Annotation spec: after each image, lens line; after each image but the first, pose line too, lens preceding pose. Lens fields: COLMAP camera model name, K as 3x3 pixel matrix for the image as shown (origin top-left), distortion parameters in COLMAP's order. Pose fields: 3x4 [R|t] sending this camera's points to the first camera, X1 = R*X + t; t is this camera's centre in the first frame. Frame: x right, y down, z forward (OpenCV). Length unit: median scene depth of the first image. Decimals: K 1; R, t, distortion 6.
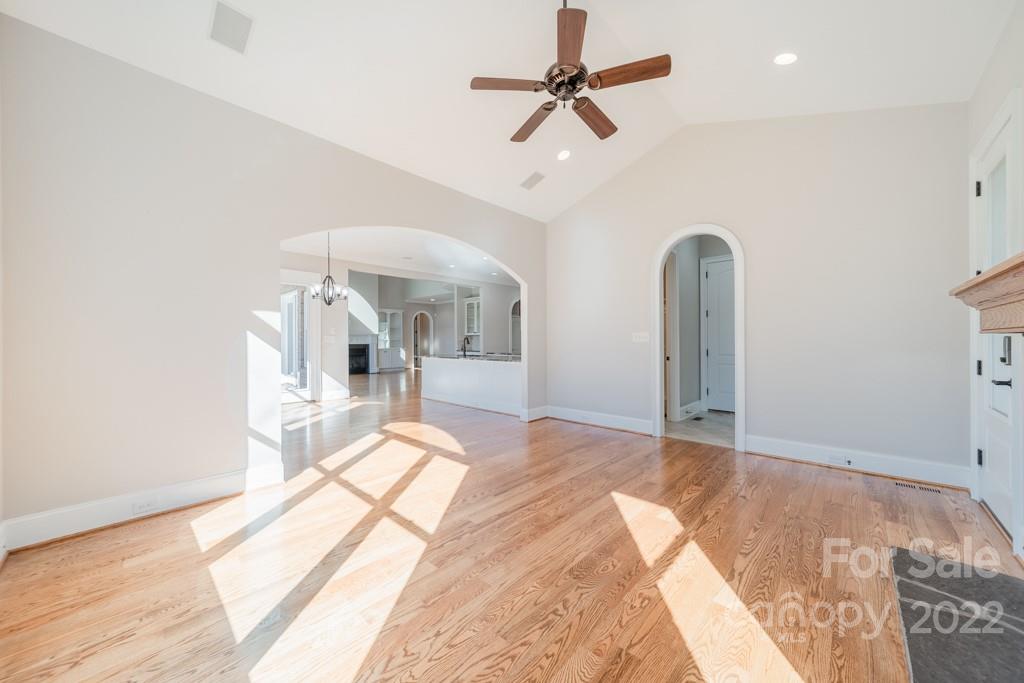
lens RADIAL K [[368.5, 0, 509.3], [0, 368.5, 341.9], [0, 0, 1]] dist [0.007081, 0.000210]
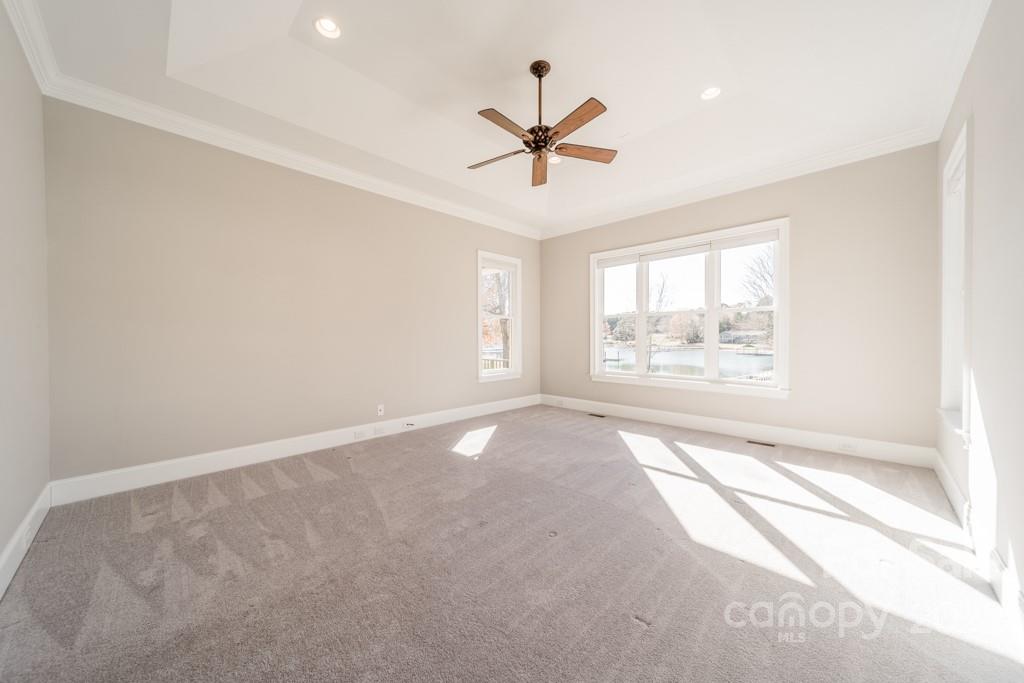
lens RADIAL K [[366.8, 0, 510.8], [0, 366.8, 340.1], [0, 0, 1]] dist [0.007456, 0.000087]
pose [[-0.999402, 0.014197, 0.031514, 0.216997], [0.014497, 0.999852, 0.009314, -0.004198], [-0.031377, 0.009766, -0.999460, 2.048247]]
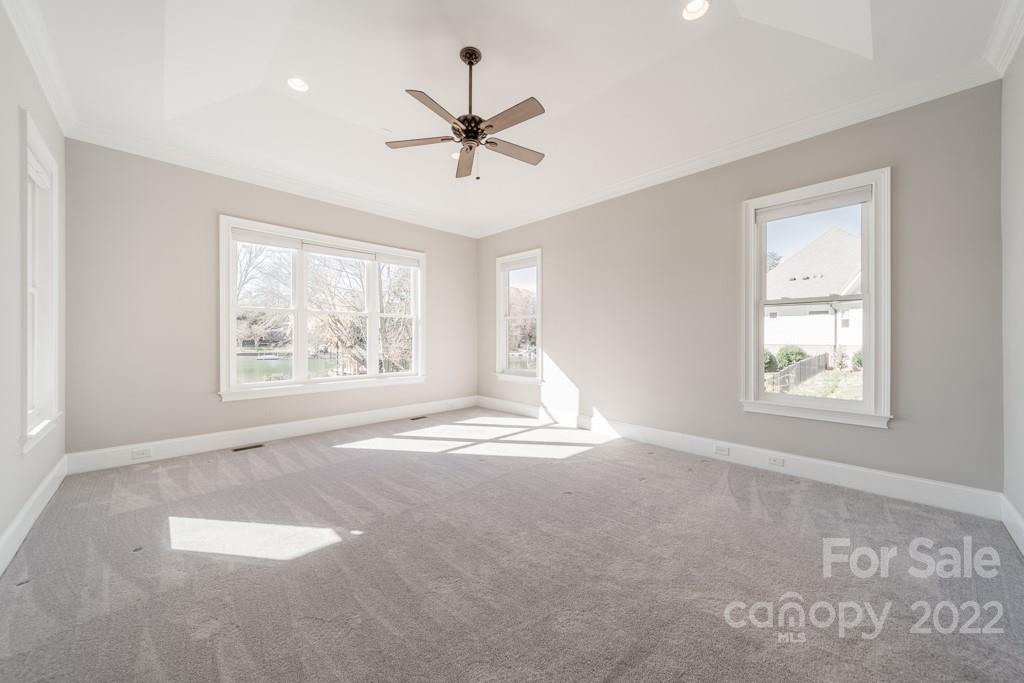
lens RADIAL K [[369.2, 0, 511.0], [0, 369.2, 333.8], [0, 0, 1]] dist [0.036424, 0.000013]
pose [[-0.053705, 0.002141, -0.998555, 1.189392], [-0.005145, 0.999984, 0.002421, -0.016248], [0.998544, 0.005267, -0.053694, 1.151240]]
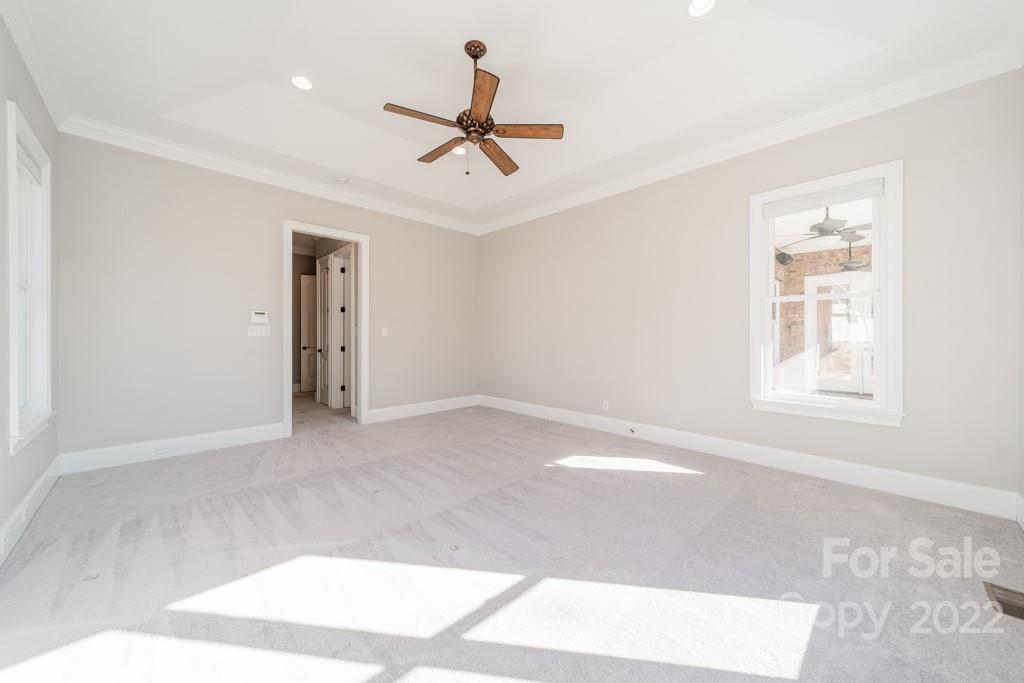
lens RADIAL K [[370.6, 0, 510.9], [0, 370.6, 340.5], [0, 0, 1]] dist [-0.001756, -0.000106]
pose [[0.058243, 0.001013, 0.998302, -0.827119], [-0.000563, 0.999999, -0.000982, 0.015819], [-0.998302, -0.000505, 0.058244, 0.826879]]
